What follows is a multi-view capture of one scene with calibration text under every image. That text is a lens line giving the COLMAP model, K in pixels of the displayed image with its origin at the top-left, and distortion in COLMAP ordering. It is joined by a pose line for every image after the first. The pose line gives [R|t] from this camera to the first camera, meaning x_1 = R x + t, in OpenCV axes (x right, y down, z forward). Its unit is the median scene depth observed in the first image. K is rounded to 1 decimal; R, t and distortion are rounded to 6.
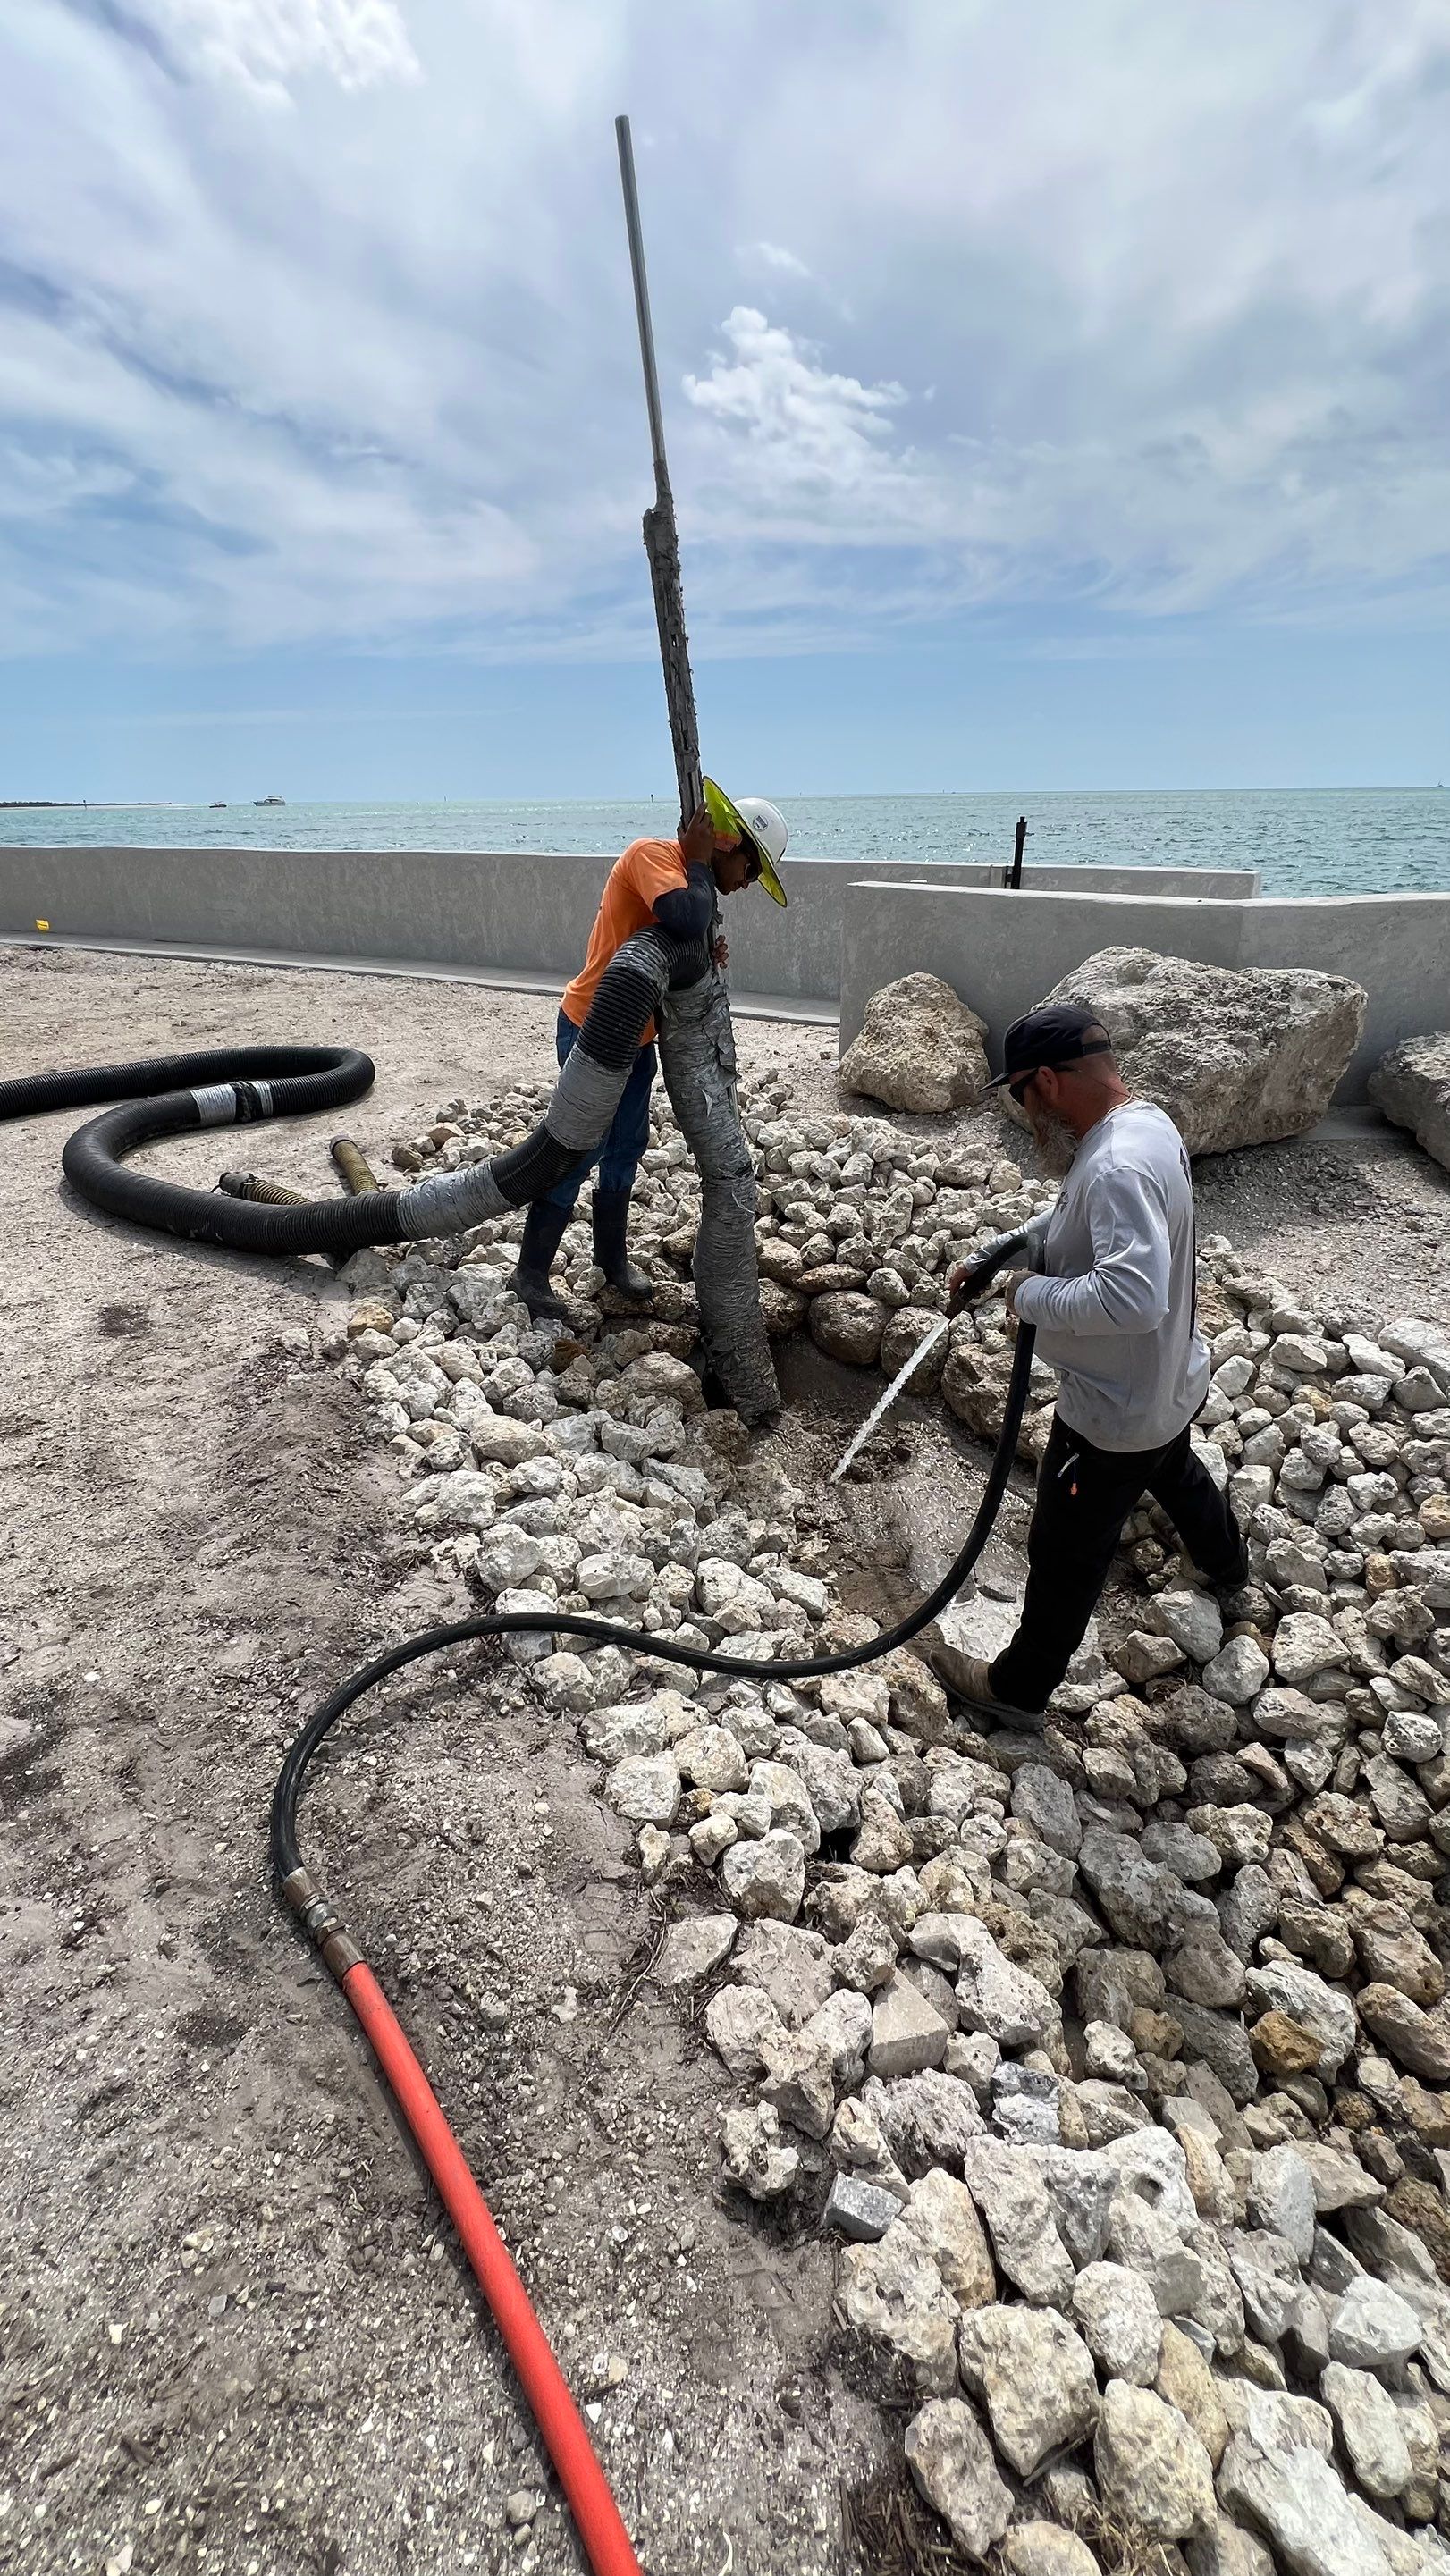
lens RADIAL K [[1040.1, 0, 735.2], [0, 1040.1, 1281.8], [0, 0, 1]] dist [-0.000277, 0.000711]
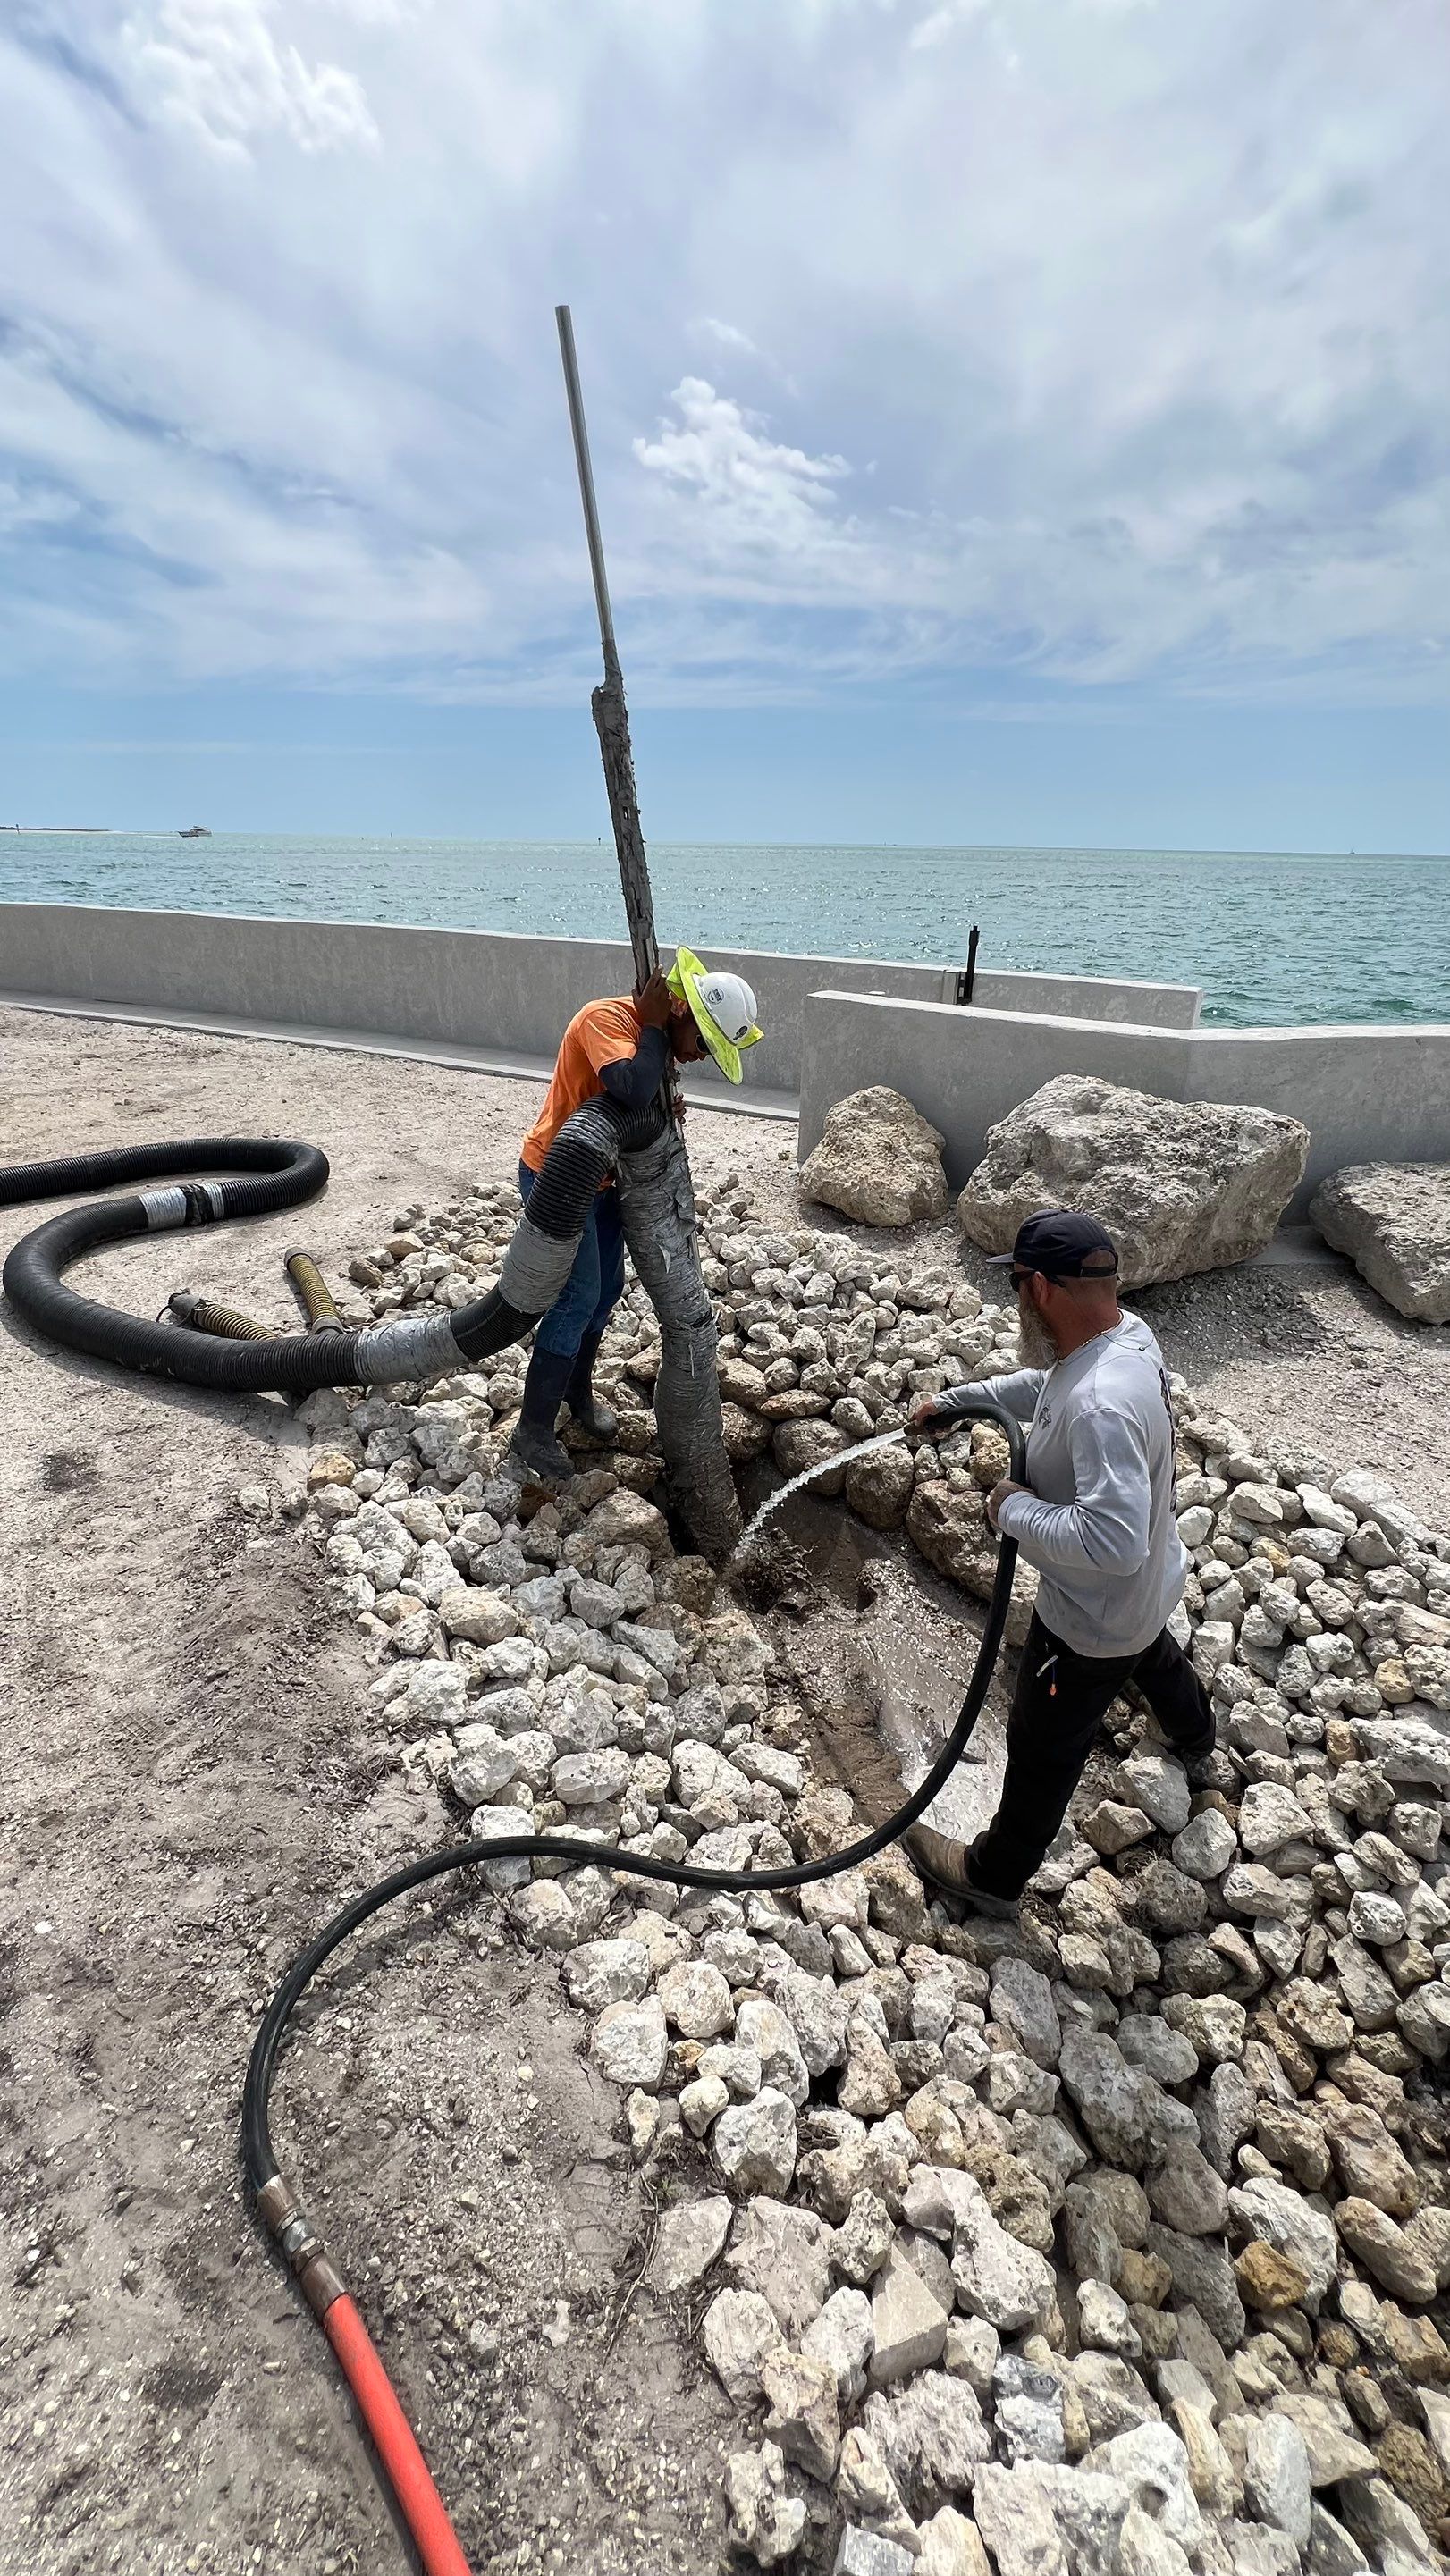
lens RADIAL K [[1040.1, 0, 735.2], [0, 1040.1, 1281.8], [0, 0, 1]] dist [-0.000277, 0.000711]
pose [[0.998421, 0.009118, 0.055430, -0.038456], [-0.007109, 0.999315, -0.036324, -0.146677], [-0.055723, 0.035872, 0.997802, -0.001784]]
